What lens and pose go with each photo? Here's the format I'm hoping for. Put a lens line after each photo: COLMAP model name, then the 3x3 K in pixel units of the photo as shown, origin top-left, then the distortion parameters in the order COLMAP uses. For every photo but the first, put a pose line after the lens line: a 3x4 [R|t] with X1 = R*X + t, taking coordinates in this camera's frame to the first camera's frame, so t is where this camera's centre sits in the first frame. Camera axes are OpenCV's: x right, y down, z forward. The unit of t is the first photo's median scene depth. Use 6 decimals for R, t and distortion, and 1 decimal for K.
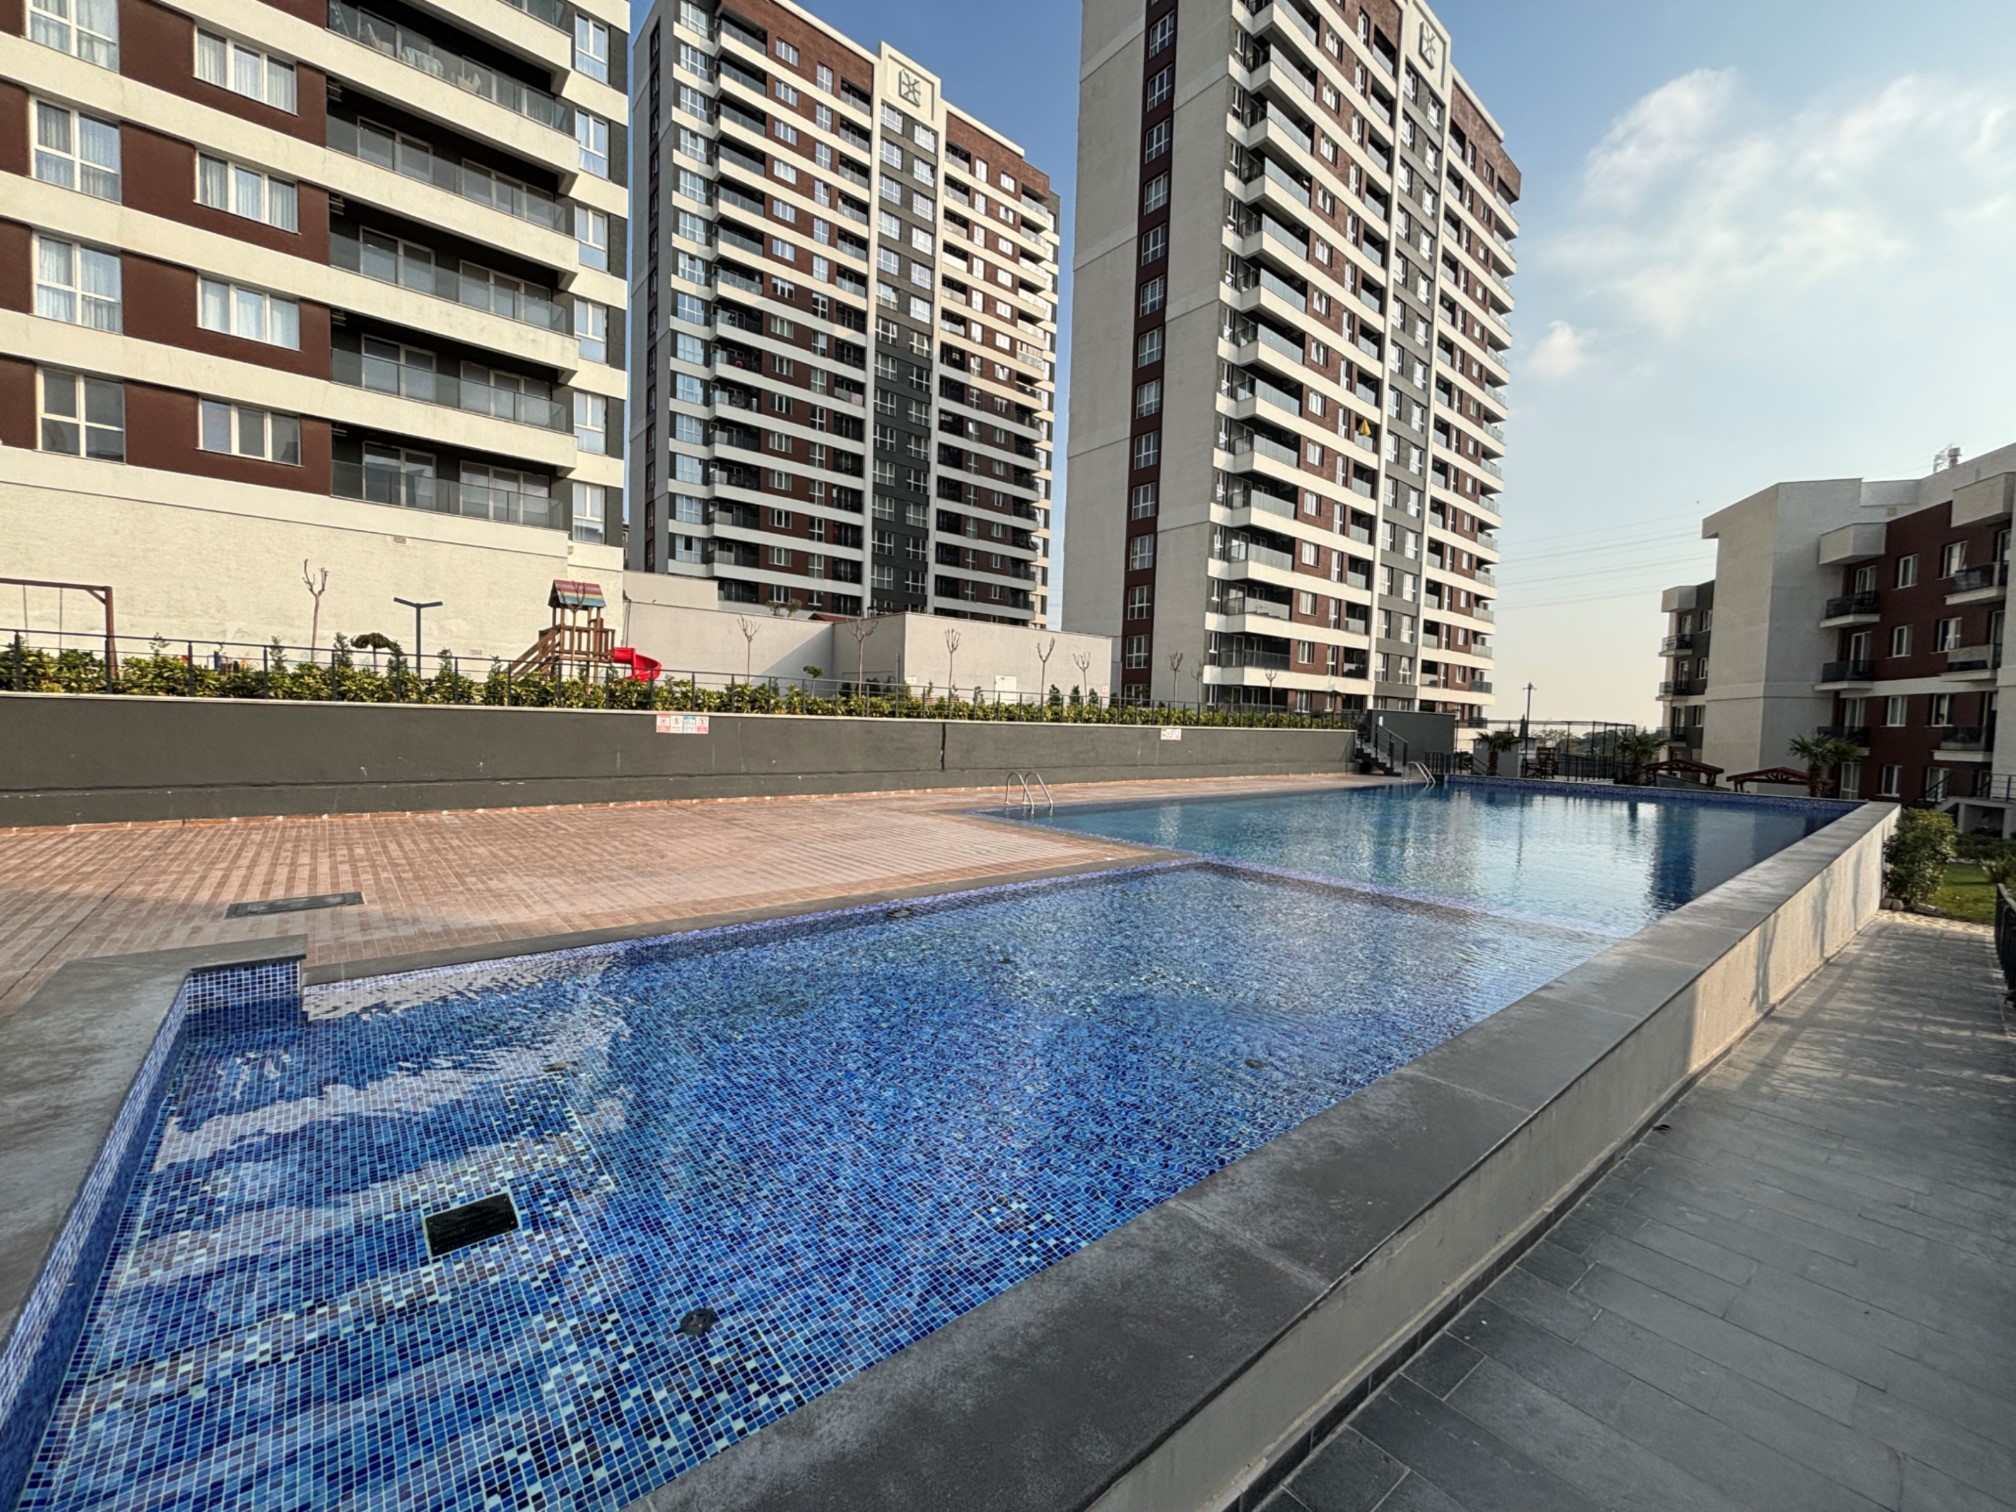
lens RADIAL K [[808.2, 0, 1004.3], [0, 808.2, 753.3], [0, 0, 1]] dist [-0.000989, 0.000232]
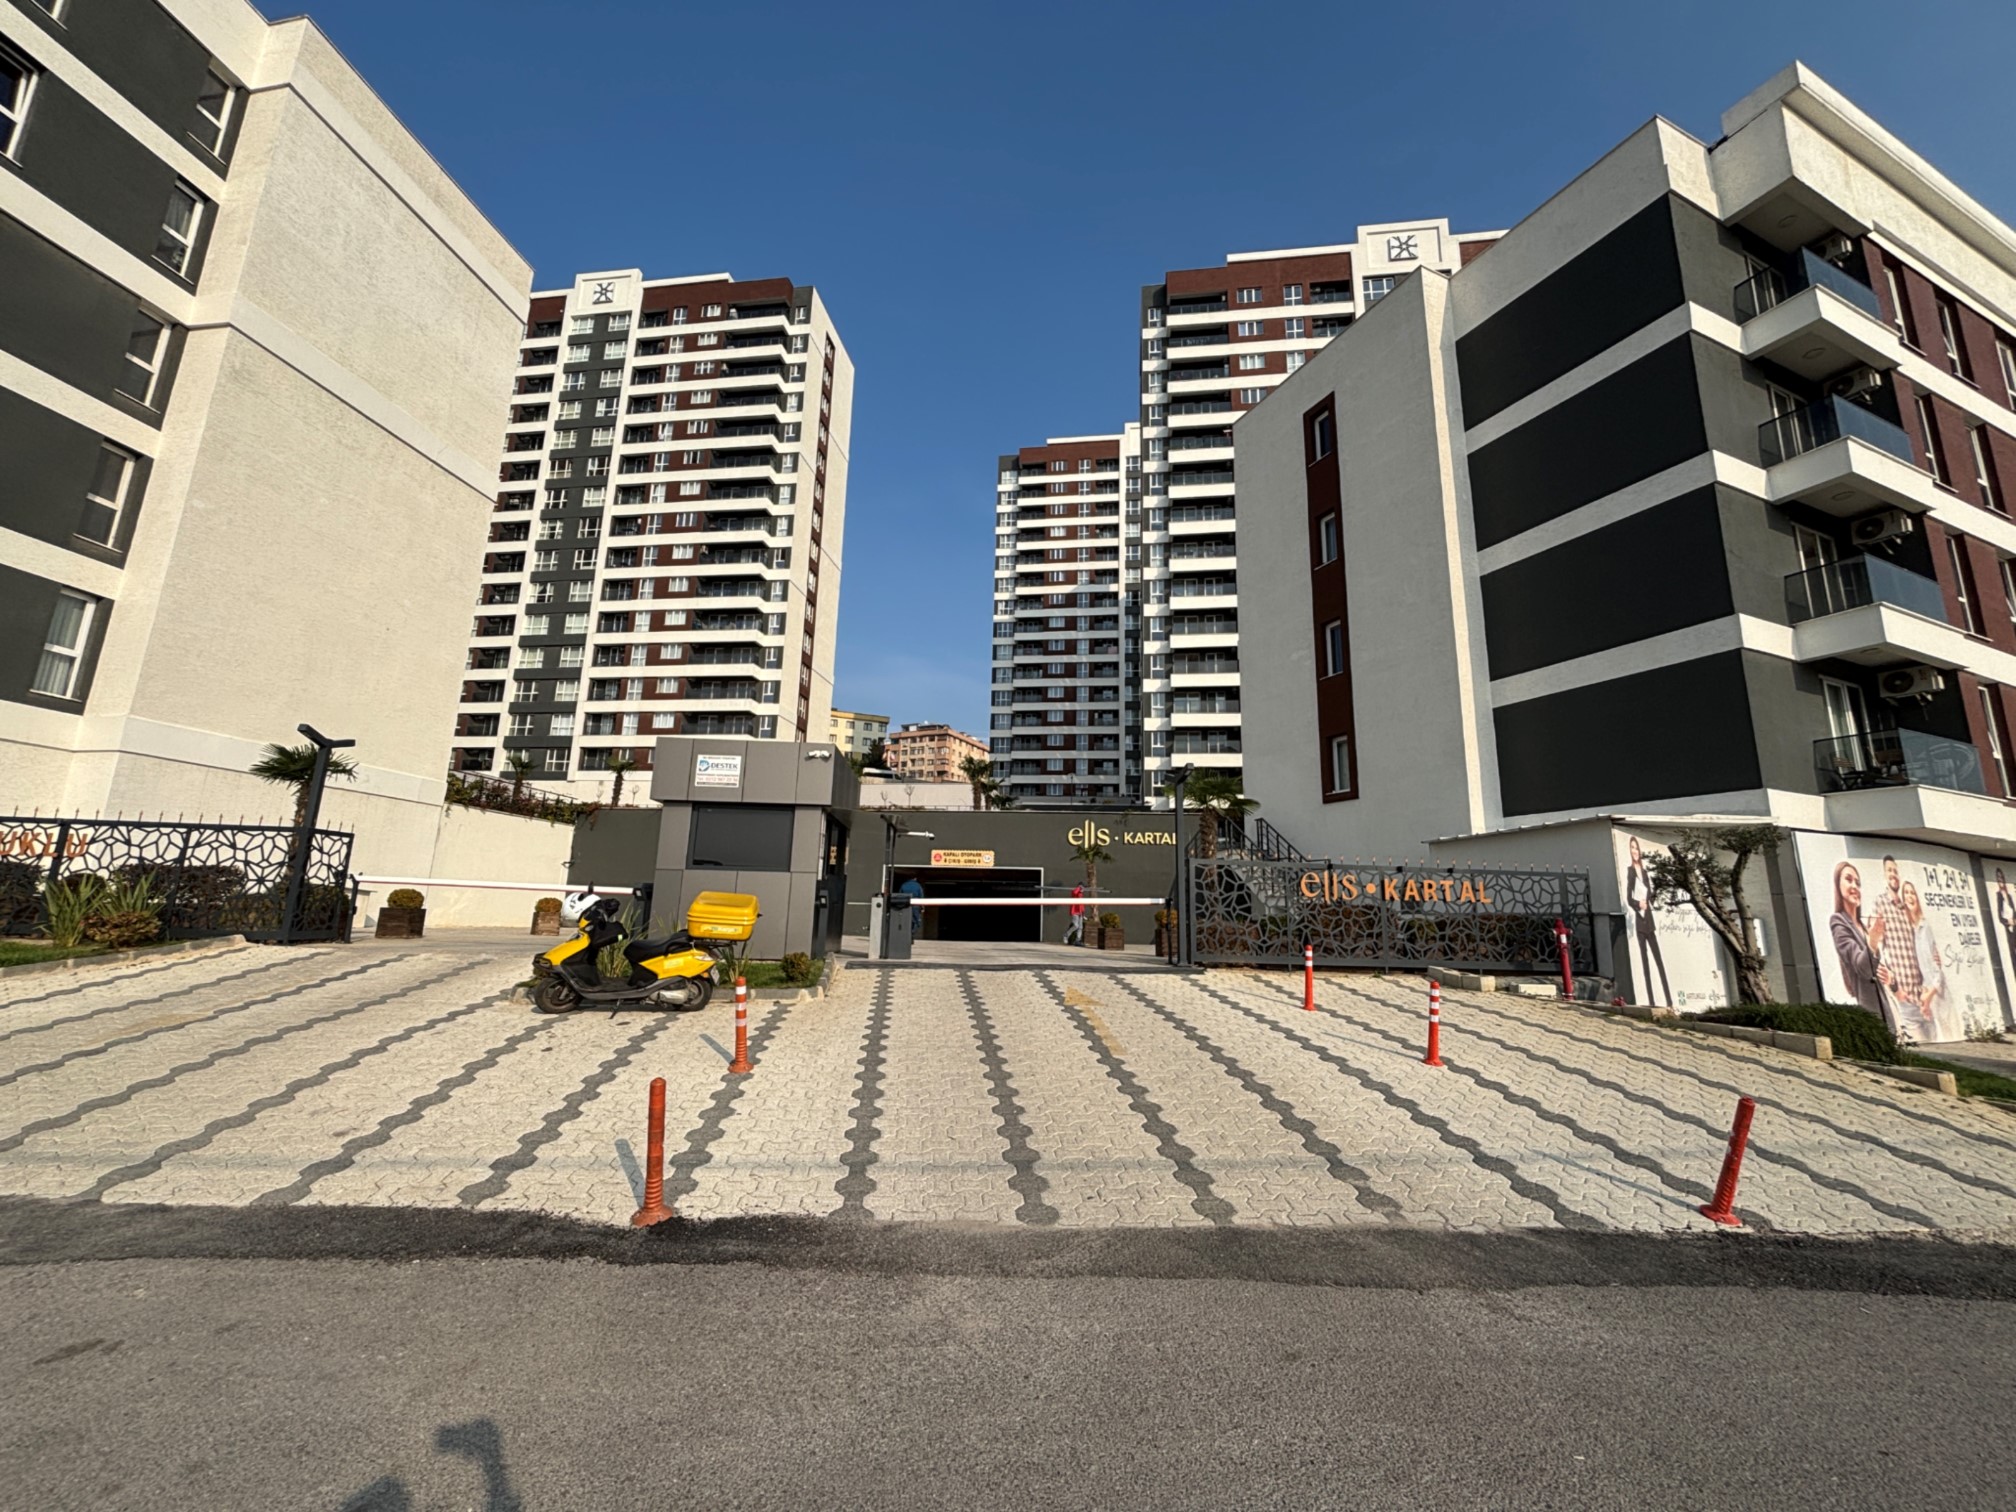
lens RADIAL K [[808.2, 0, 1007.4], [0, 808.2, 760.6], [0, 0, 1]] dist [-0.000989, 0.000232]
pose [[0.665573, -0.156835, -0.729668, 0.706888], [-0.038711, 0.969101, -0.243609, 0.106799], [0.745328, 0.190386, 0.638936, -0.013233]]
